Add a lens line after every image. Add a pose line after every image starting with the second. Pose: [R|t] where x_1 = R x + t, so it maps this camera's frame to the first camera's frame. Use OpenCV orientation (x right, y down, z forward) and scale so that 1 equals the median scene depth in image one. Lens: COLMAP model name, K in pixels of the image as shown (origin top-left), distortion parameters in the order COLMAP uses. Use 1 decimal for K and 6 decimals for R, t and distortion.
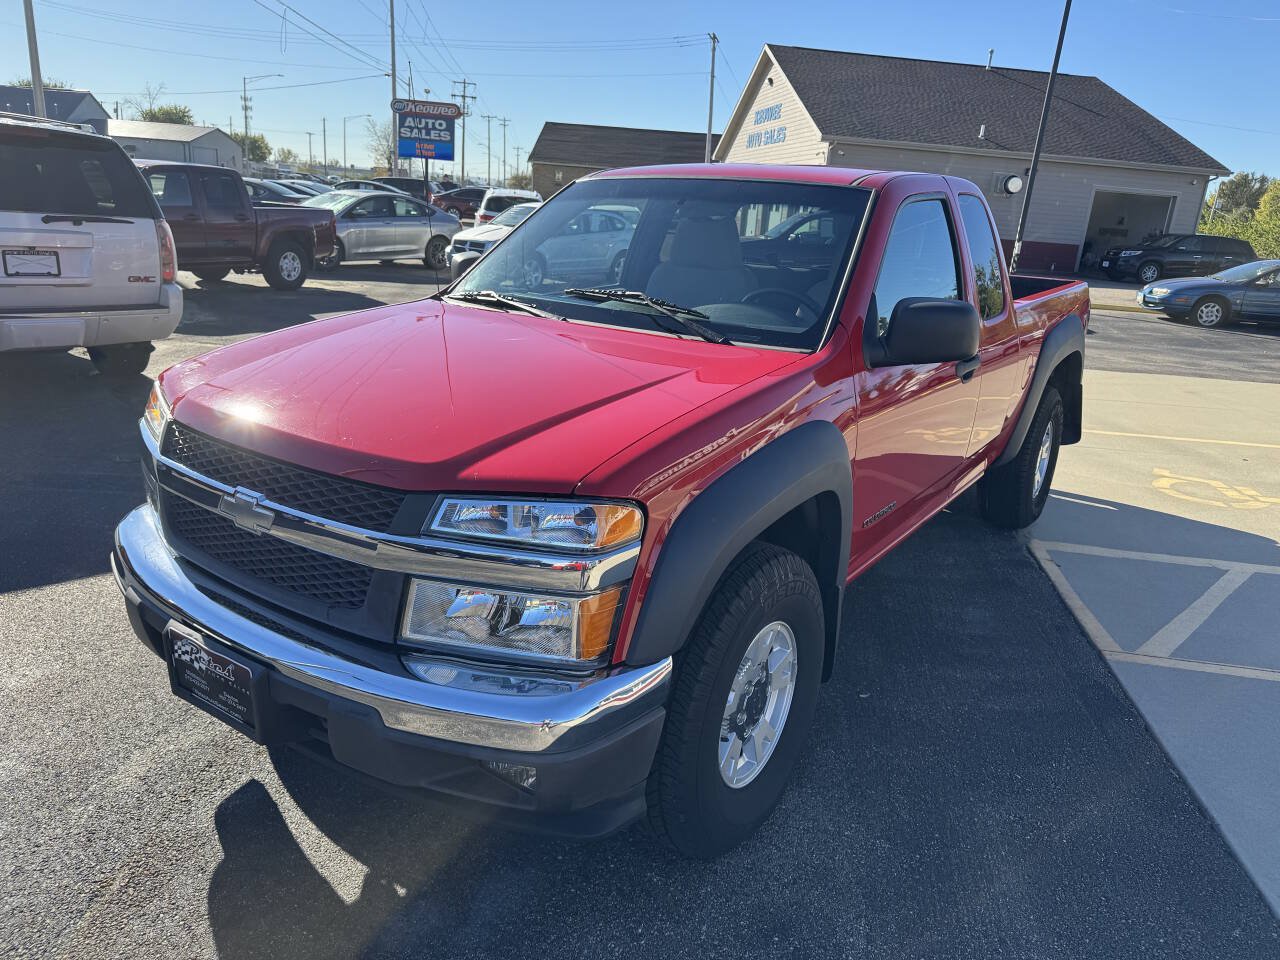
lens RADIAL K [[900.0, 0, 656.4], [0, 900.0, 478.8], [0, 0, 1]] dist [0.030905, -0.040137]
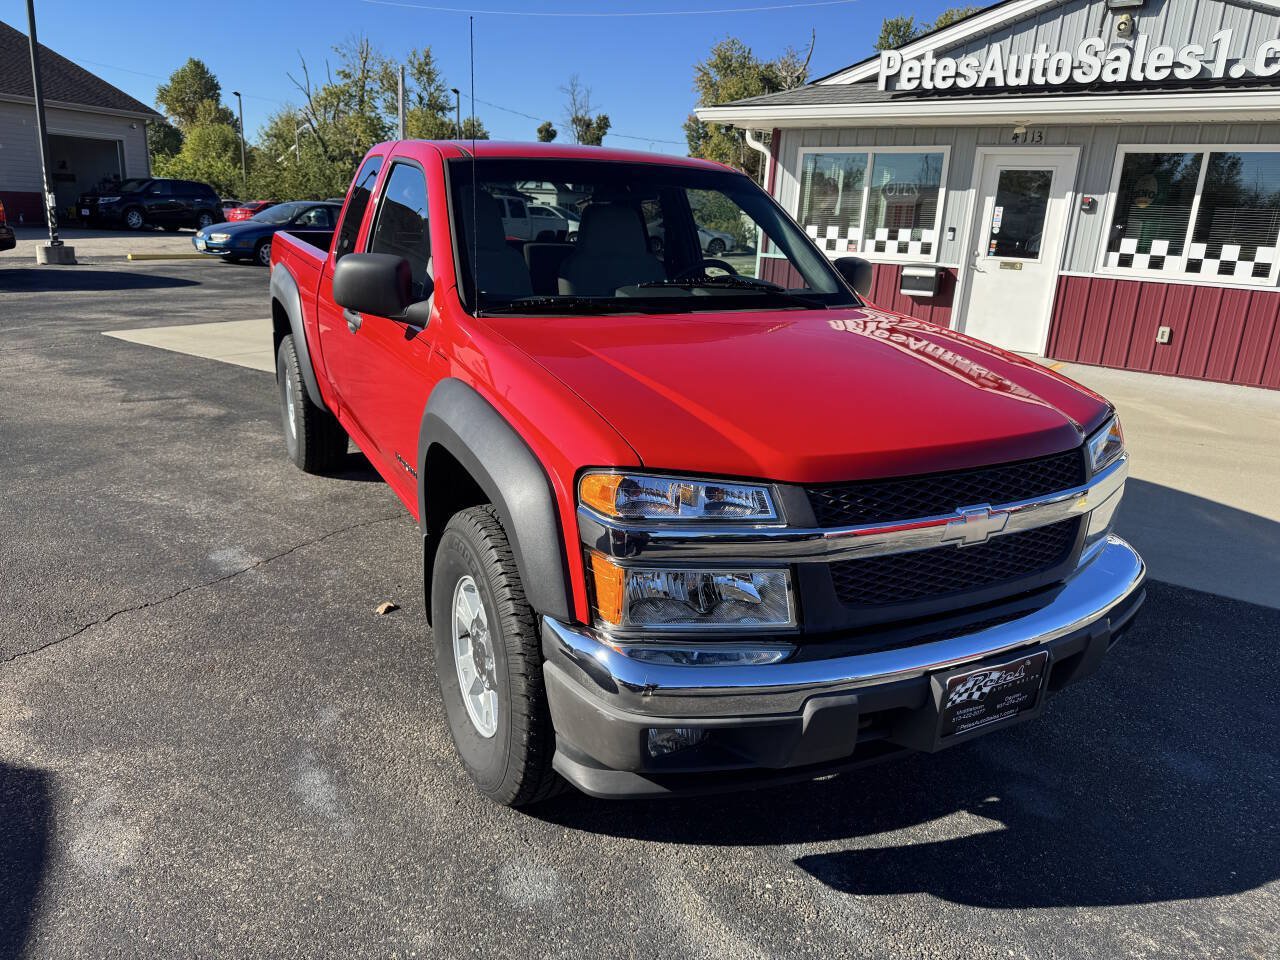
lens RADIAL K [[900.0, 0, 633.2], [0, 900.0, 473.9], [0, 0, 1]] dist [0.030905, -0.040137]
pose [[0.488393, -0.290389, 0.822889, -0.152157], [0.244319, 0.950795, 0.190520, -0.030972], [-0.837723, 0.107999, 0.535309, 0.075989]]
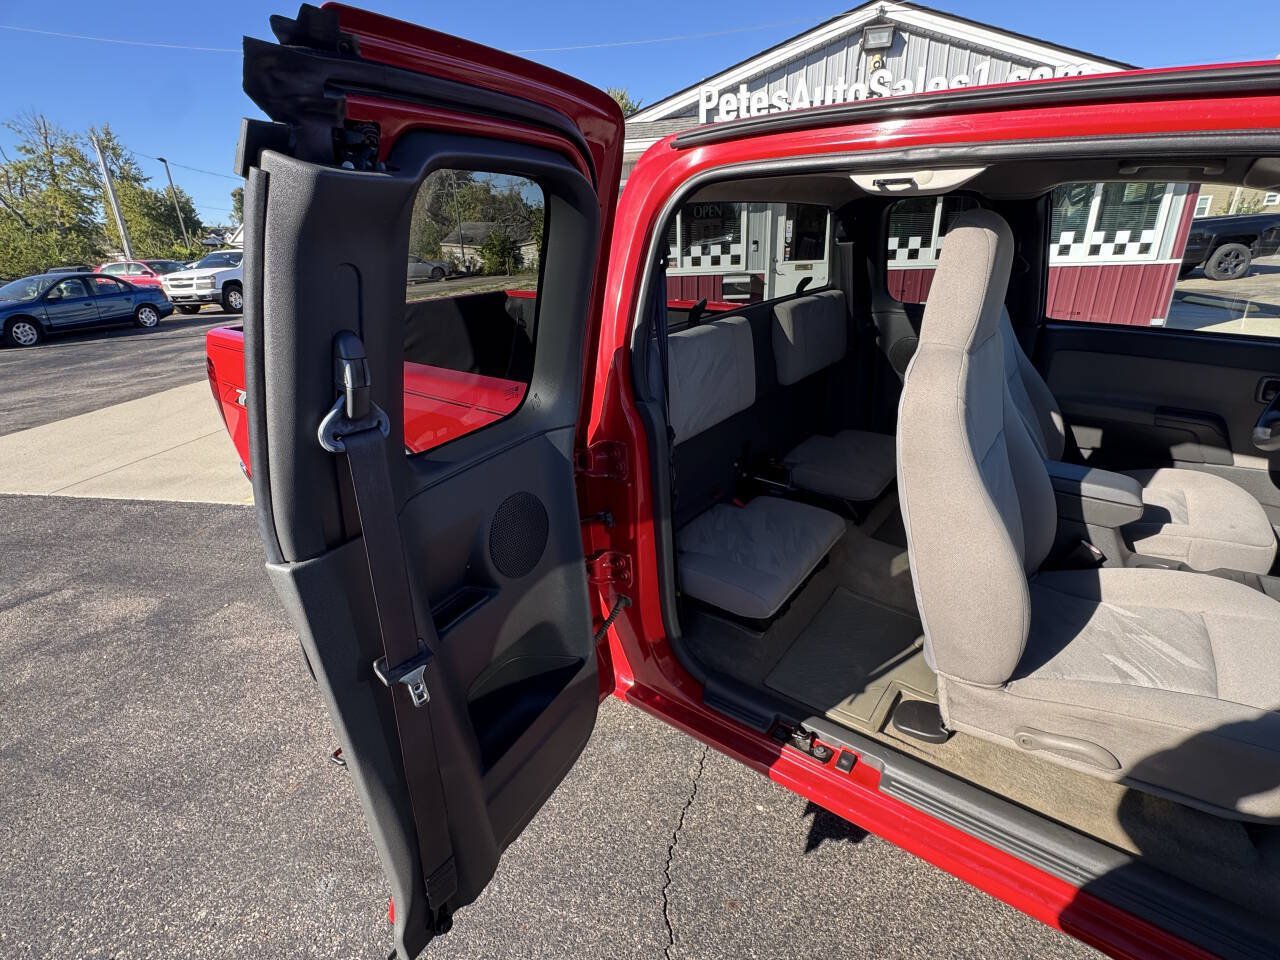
lens RADIAL K [[597.3, 0, 639.5], [0, 597.3, 480.6], [0, 0, 1]] dist [-0.004618, -0.000992]
pose [[0.050990, -0.438849, 0.897113, -0.050793], [0.330097, 0.855201, 0.399585, -0.074976], [-0.942569, 0.275759, 0.188470, 0.238204]]
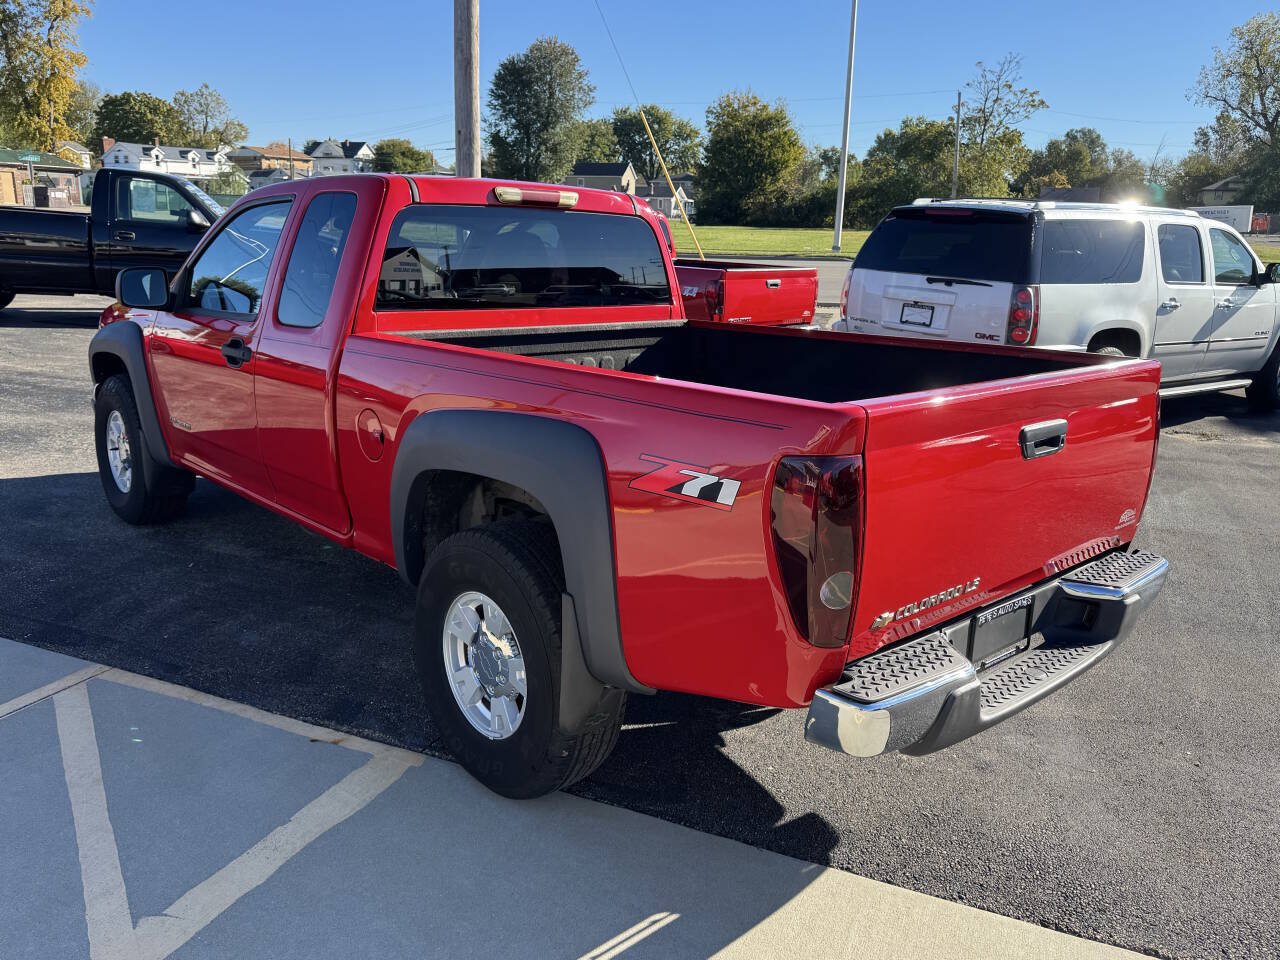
lens RADIAL K [[993.3, 0, 636.9], [0, 993.3, 480.2], [0, 0, 1]] dist [0.047348, -0.062049]
pose [[-0.235702, 0.172707, -0.956356, 0.245275], [-0.322256, 0.914513, 0.244574, -0.075665], [0.916840, 0.365838, -0.159897, 0.297260]]
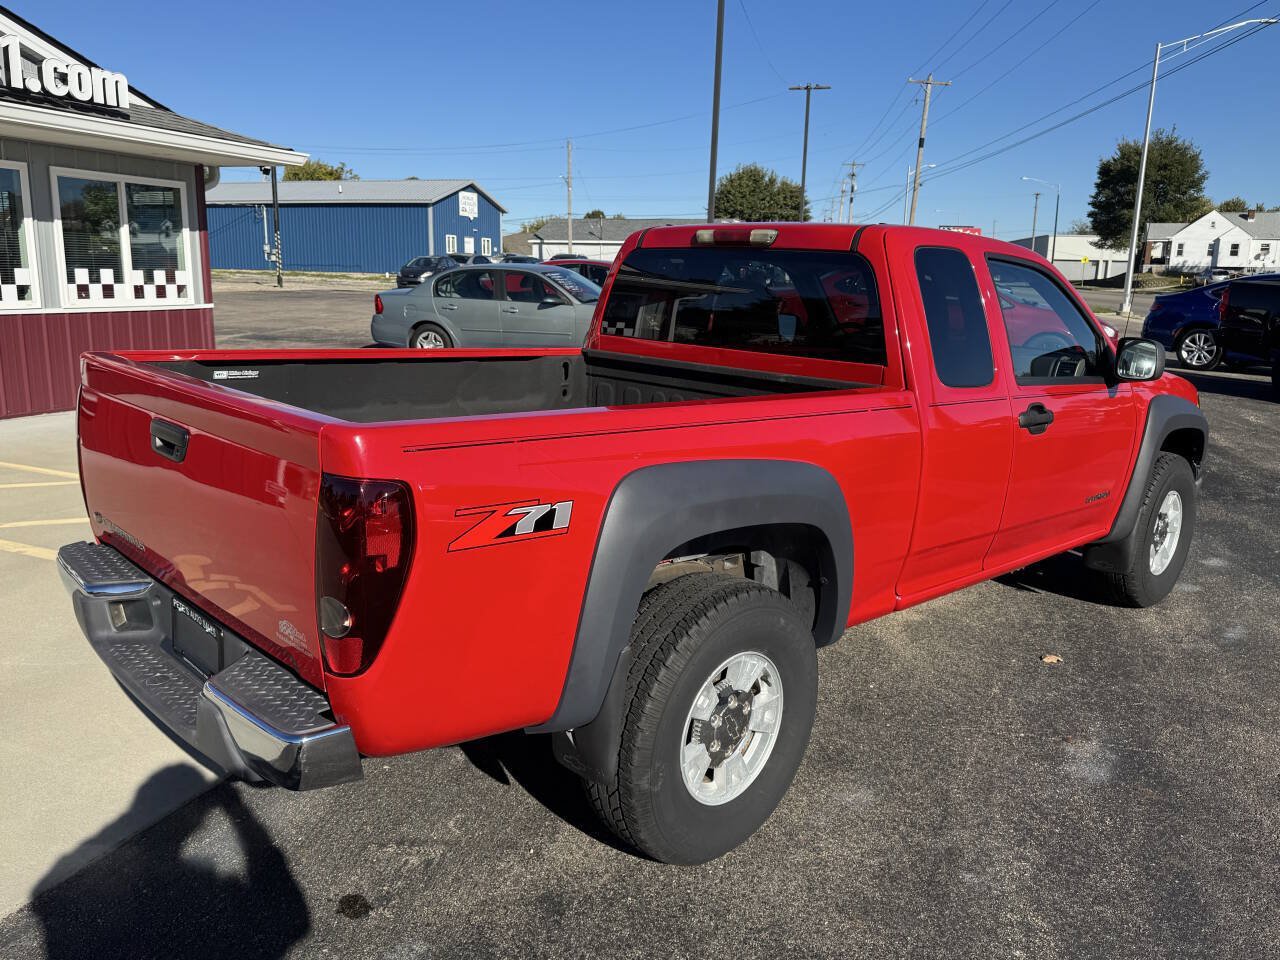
lens RADIAL K [[993.3, 0, 627.6], [0, 993.3, 477.7], [0, 0, 1]] dist [0.047348, -0.062049]
pose [[-0.971987, -0.136133, 0.191599, 0.024644], [-0.026732, 0.873927, 0.485322, -0.125523], [-0.233512, 0.466605, -0.853084, 0.421034]]
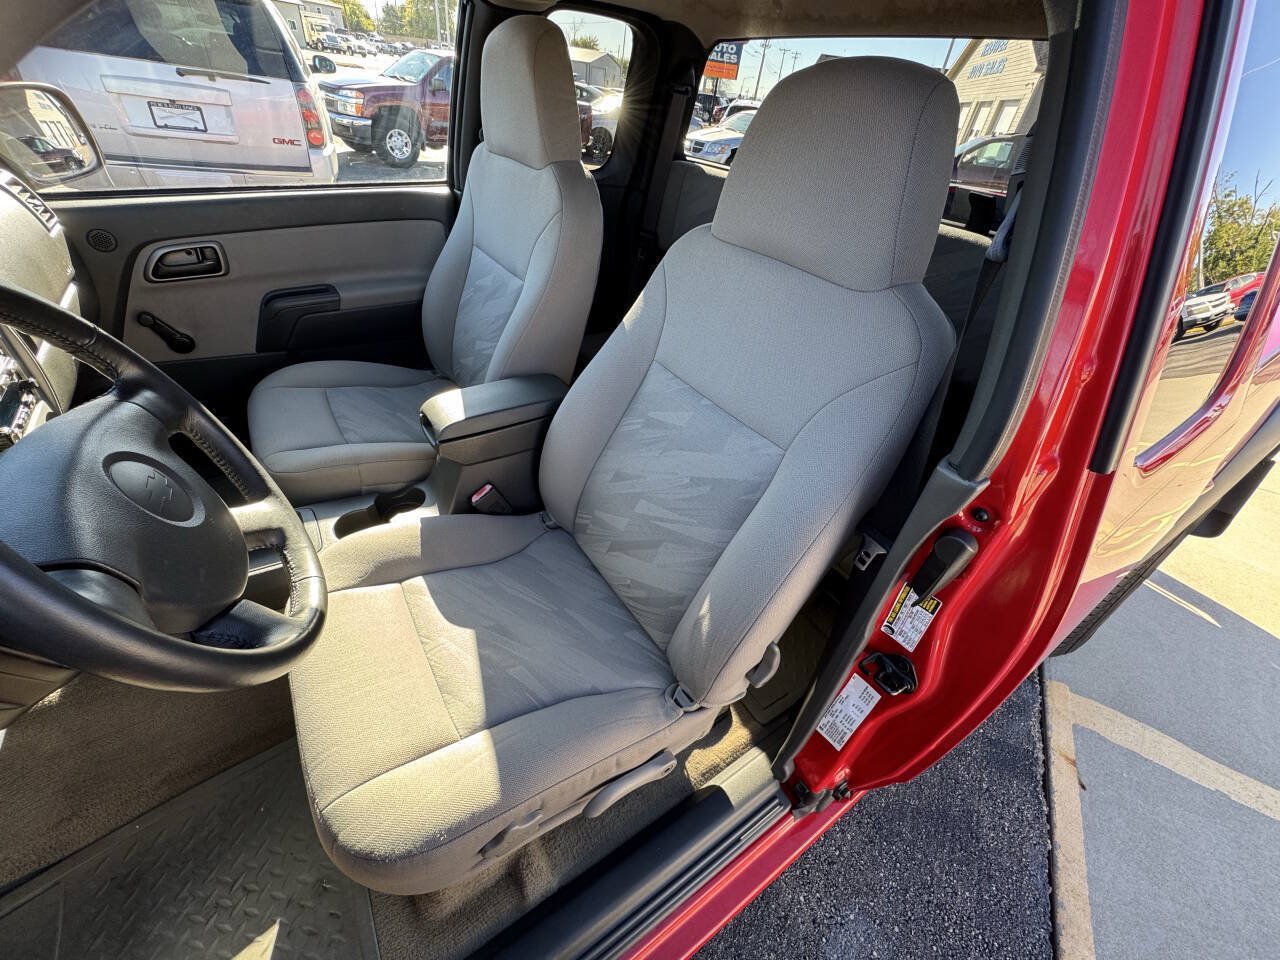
lens RADIAL K [[513.4, 0, 642.1], [0, 513.4, 479.4], [0, 0, 1]] dist [-0.005262, -0.000057]
pose [[0.926003, 0.258431, -0.275194, 0.050872], [-0.159918, 0.928850, 0.334162, -0.037511], [0.341972, -0.265426, 0.901446, 0.153494]]
